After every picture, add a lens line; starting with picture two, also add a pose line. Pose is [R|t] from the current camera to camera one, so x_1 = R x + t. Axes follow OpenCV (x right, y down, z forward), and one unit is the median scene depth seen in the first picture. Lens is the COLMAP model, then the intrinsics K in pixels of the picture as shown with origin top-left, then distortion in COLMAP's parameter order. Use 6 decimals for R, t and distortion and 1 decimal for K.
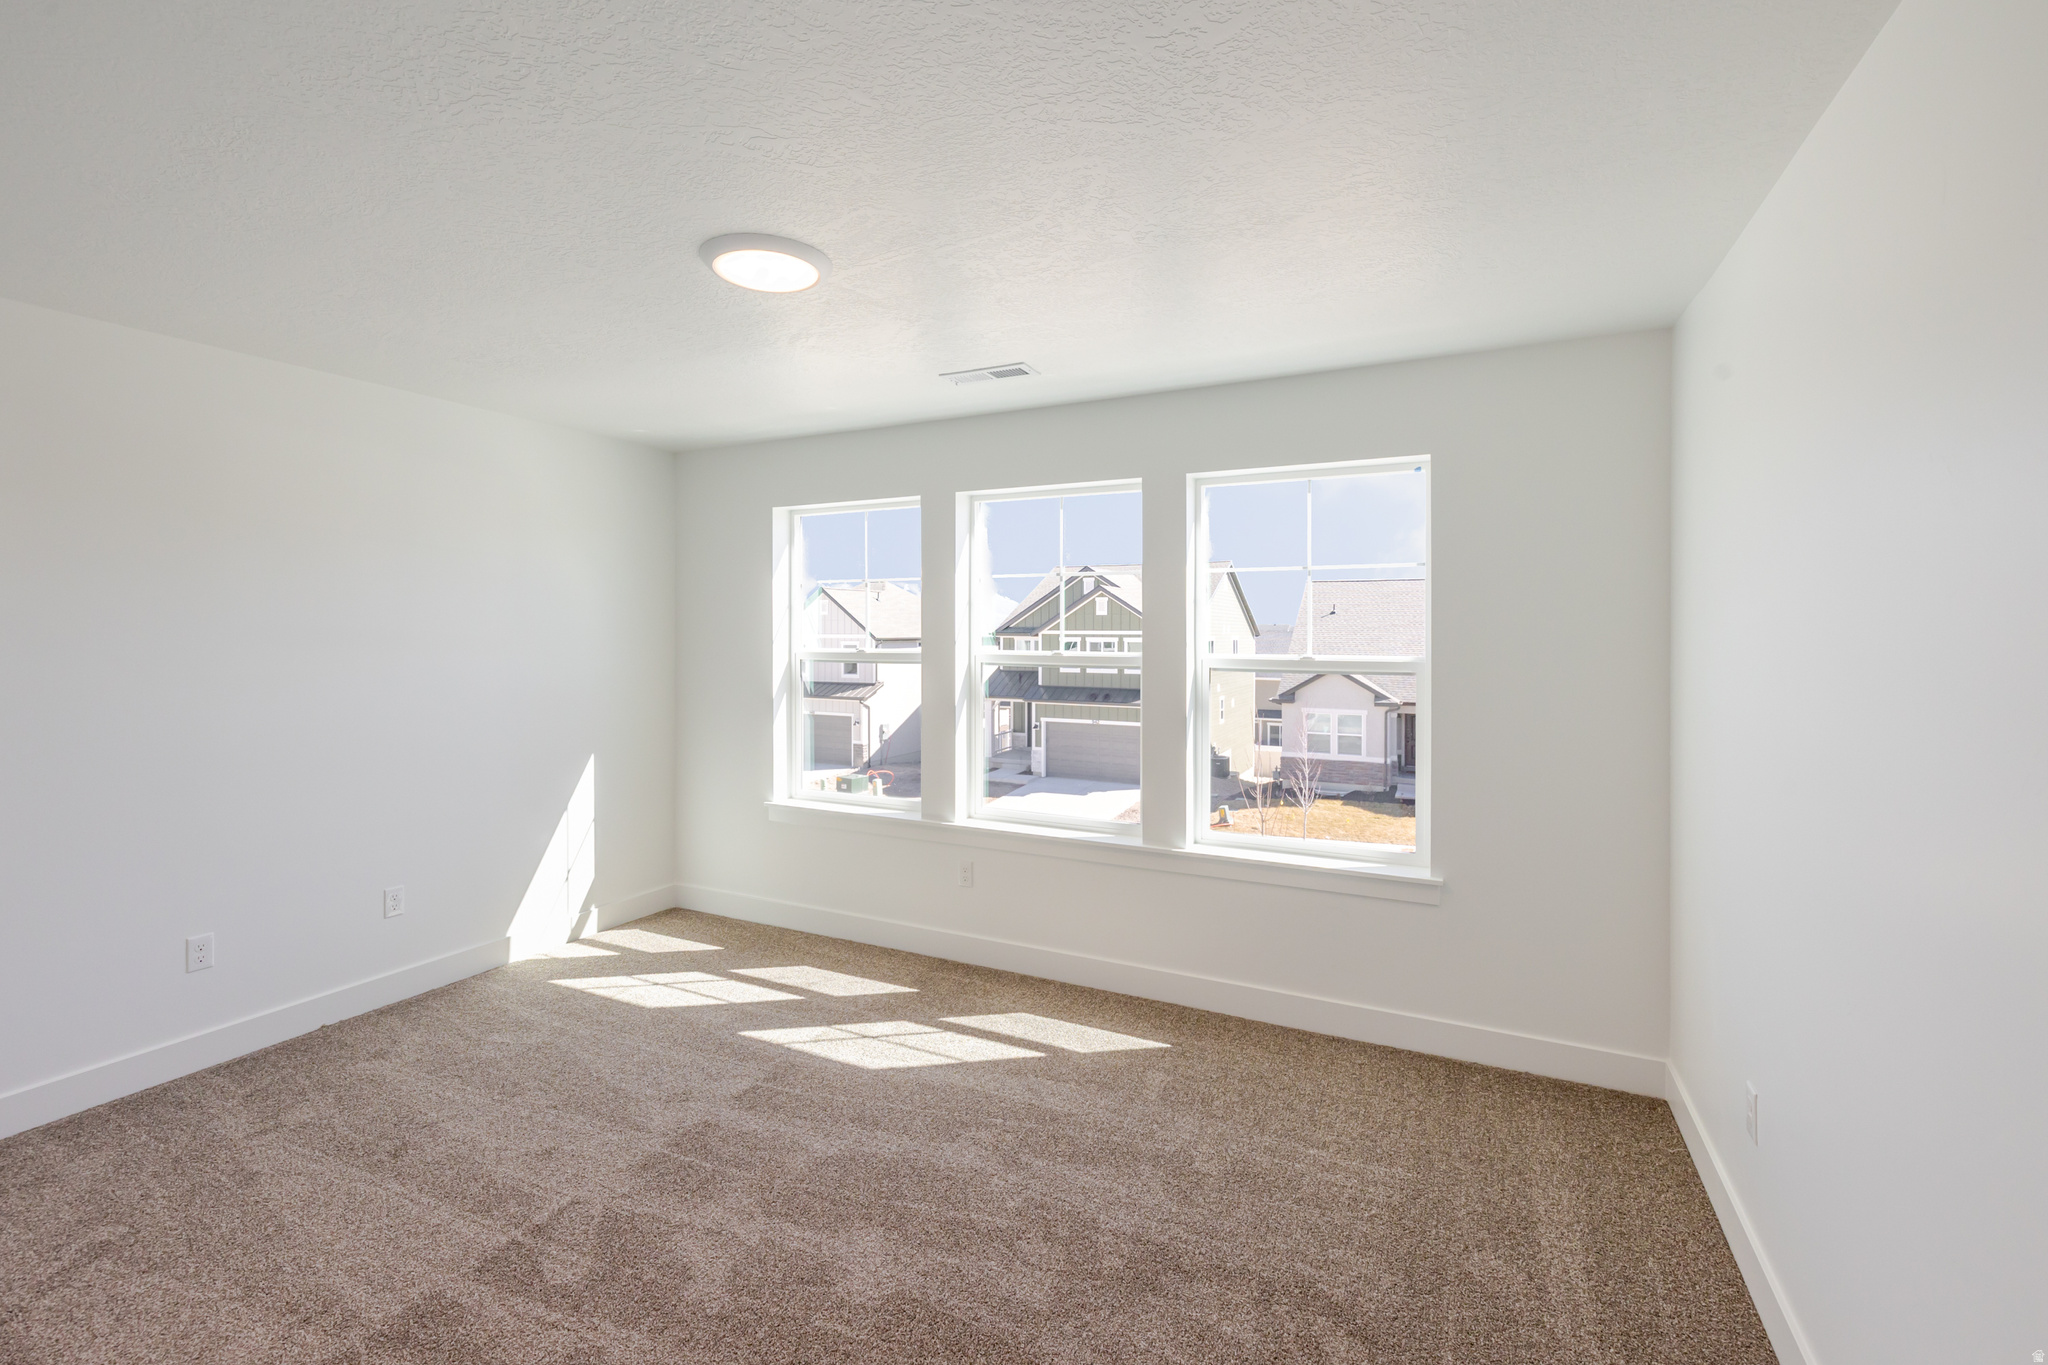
lens RADIAL K [[883.5, 0, 1020.9], [0, 883.5, 660.4], [0, 0, 1]] dist [0.002160, 0.000298]
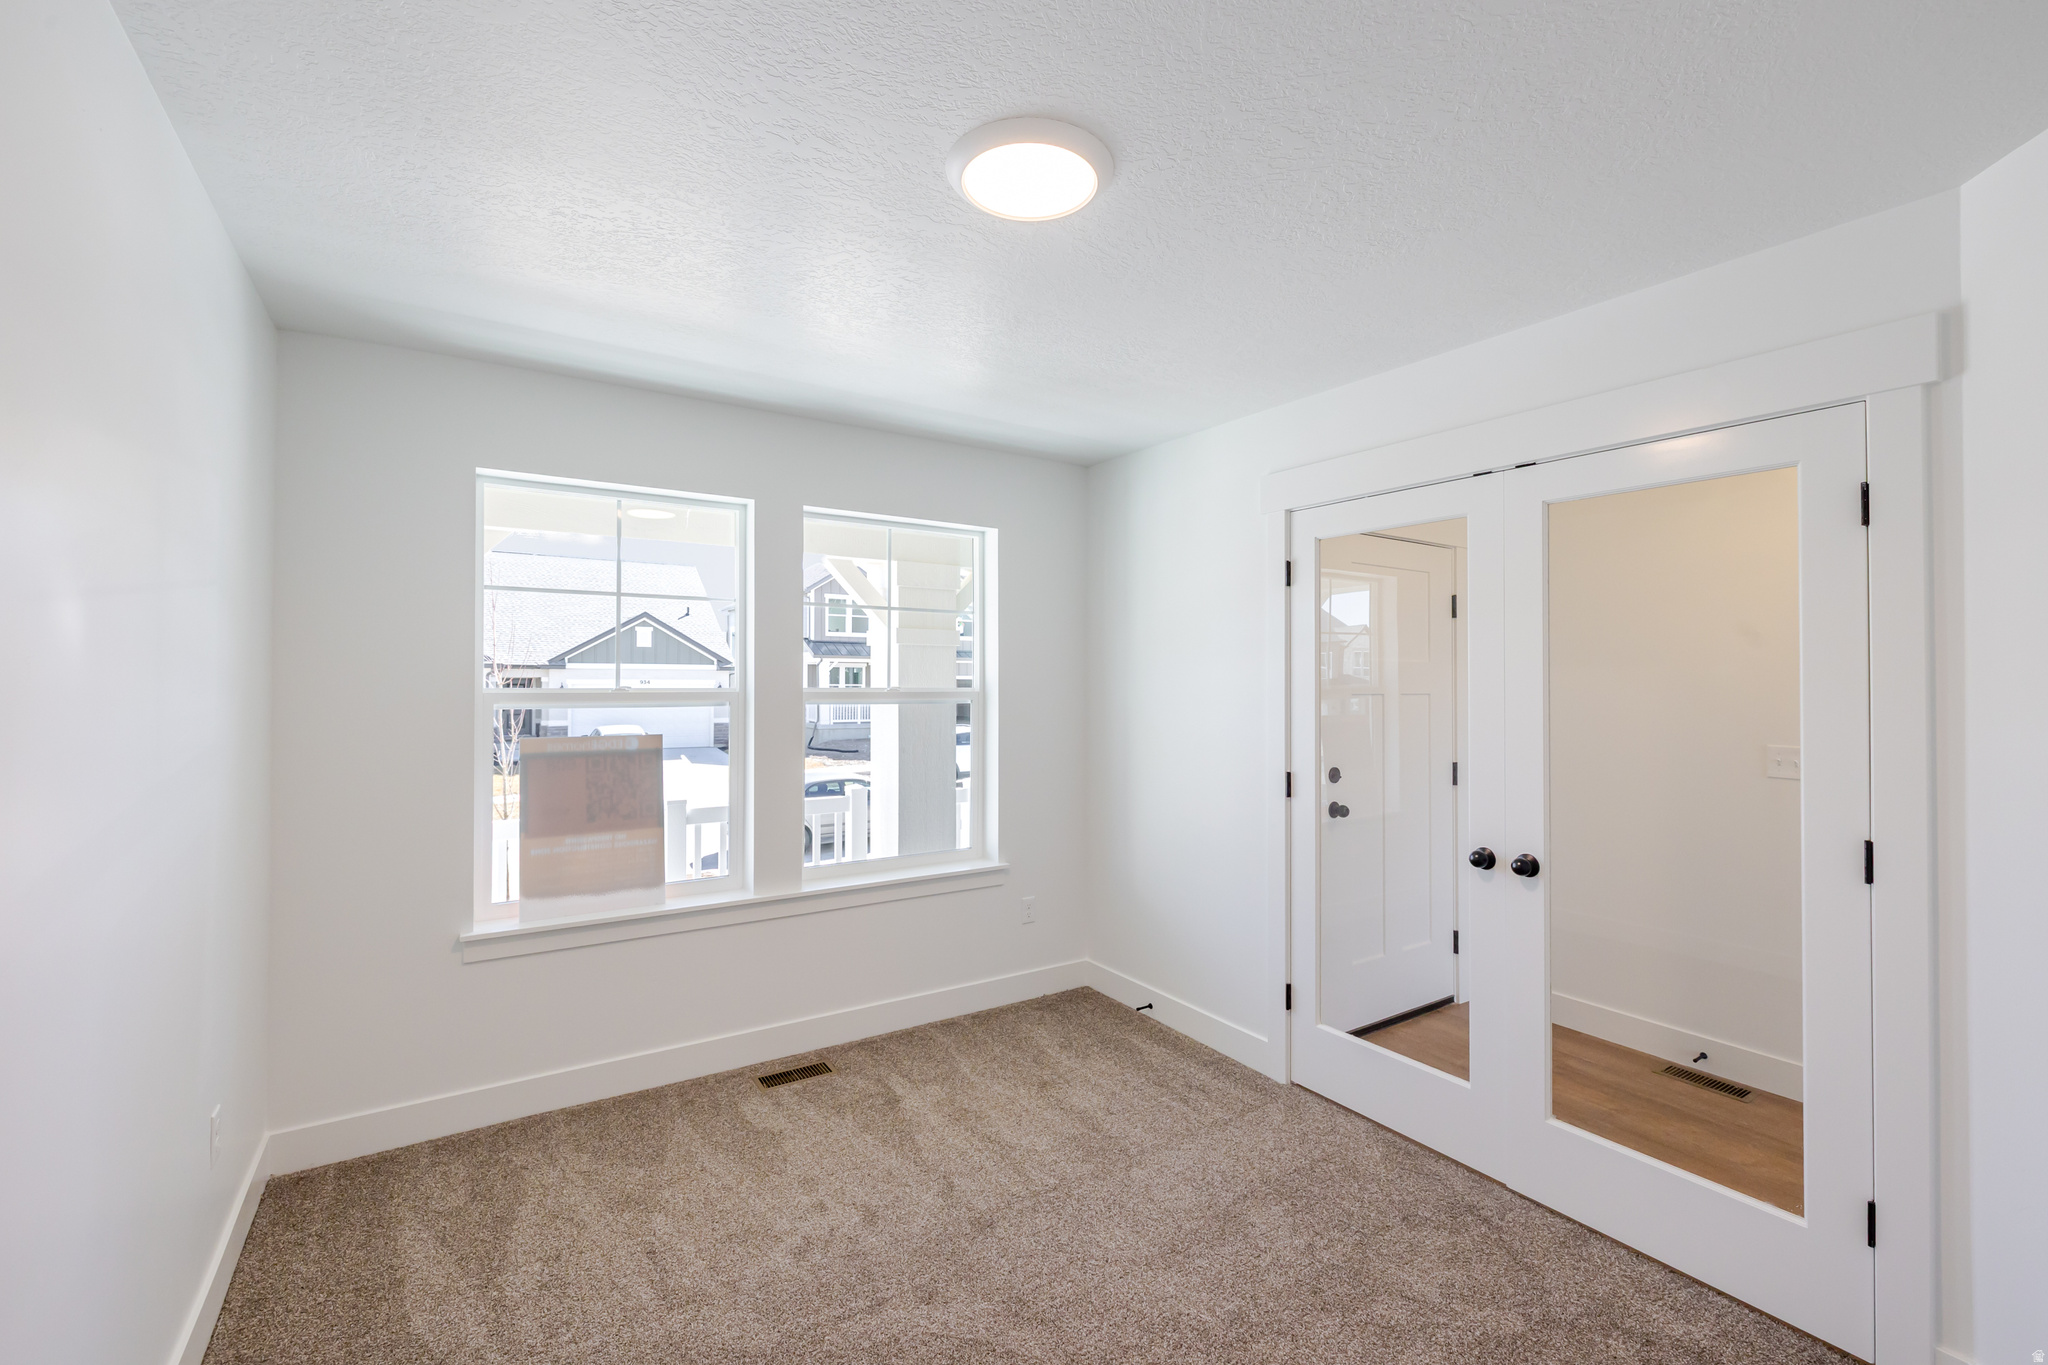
lens RADIAL K [[883.5, 0, 1020.9], [0, 883.5, 660.4], [0, 0, 1]] dist [0.002160, 0.000298]
pose [[0.504943, 0.007663, 0.863119, -0.537180], [0.028136, 0.999283, -0.025331, -0.007730], [-0.862694, 0.037075, 0.504365, 0.303480]]
